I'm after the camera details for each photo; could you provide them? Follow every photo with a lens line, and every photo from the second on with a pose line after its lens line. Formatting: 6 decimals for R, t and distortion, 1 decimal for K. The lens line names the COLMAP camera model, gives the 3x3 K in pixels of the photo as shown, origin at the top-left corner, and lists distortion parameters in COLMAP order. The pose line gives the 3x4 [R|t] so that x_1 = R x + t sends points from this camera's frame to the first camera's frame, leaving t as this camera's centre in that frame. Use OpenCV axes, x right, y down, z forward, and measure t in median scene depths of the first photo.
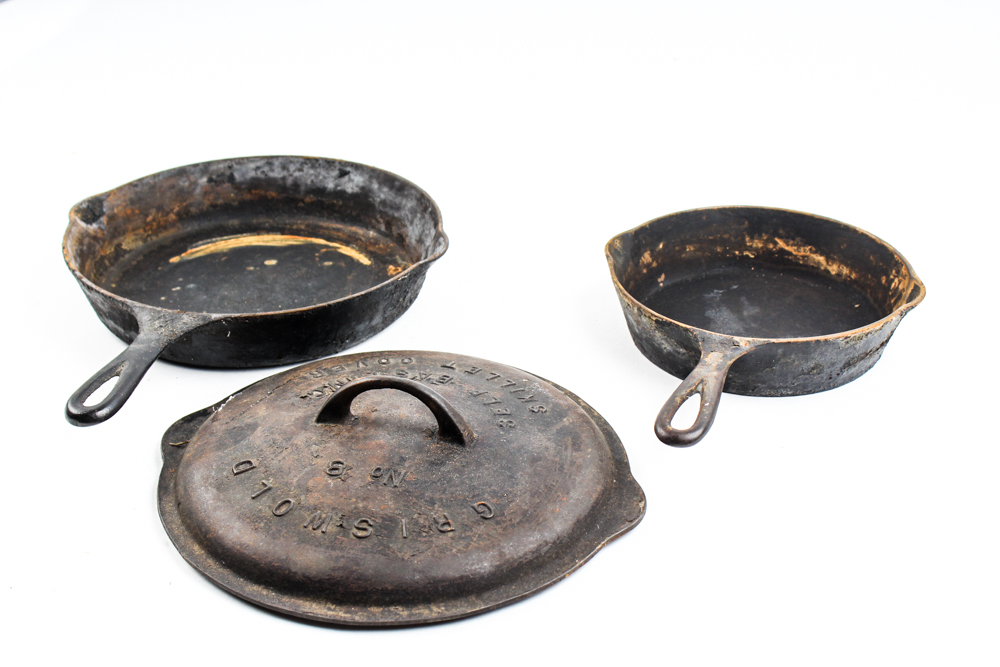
lens RADIAL K [[1540.9, 0, 498.3], [0, 1540.9, 333.4], [0, 0, 1]] dist [-0.030311, 0.000000]
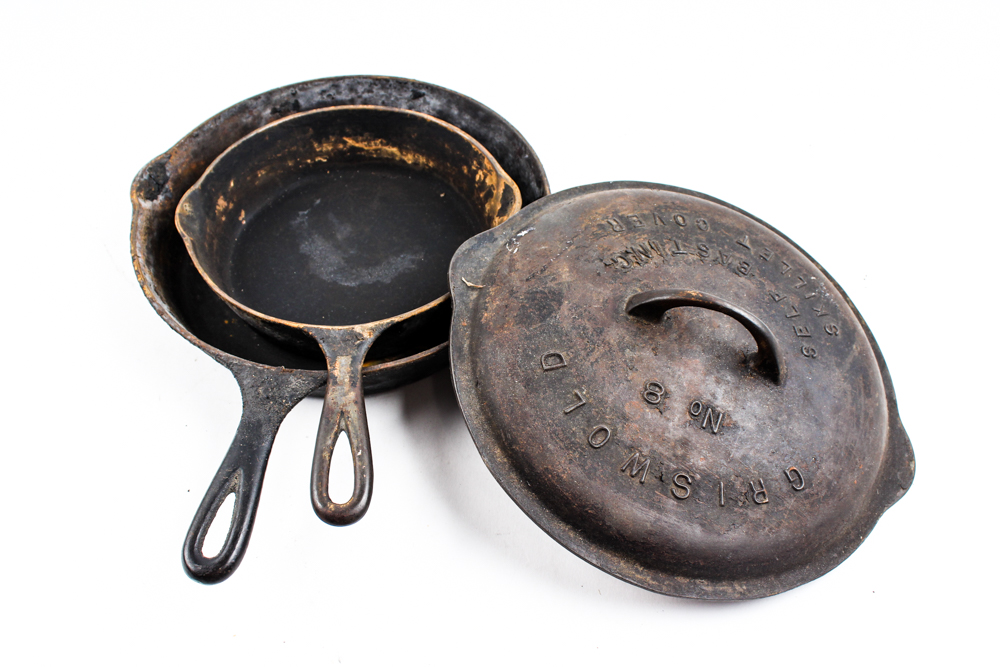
lens RADIAL K [[985.2, 0, 506.5], [0, 985.2, 330.8], [0, 0, 1]] dist [-0.158365, 0.000000]
pose [[0.970440, 0.202498, 0.131304, -0.285743], [-0.240245, 0.862372, 0.445642, -0.195567], [-0.022992, -0.464014, 0.885530, 0.499533]]
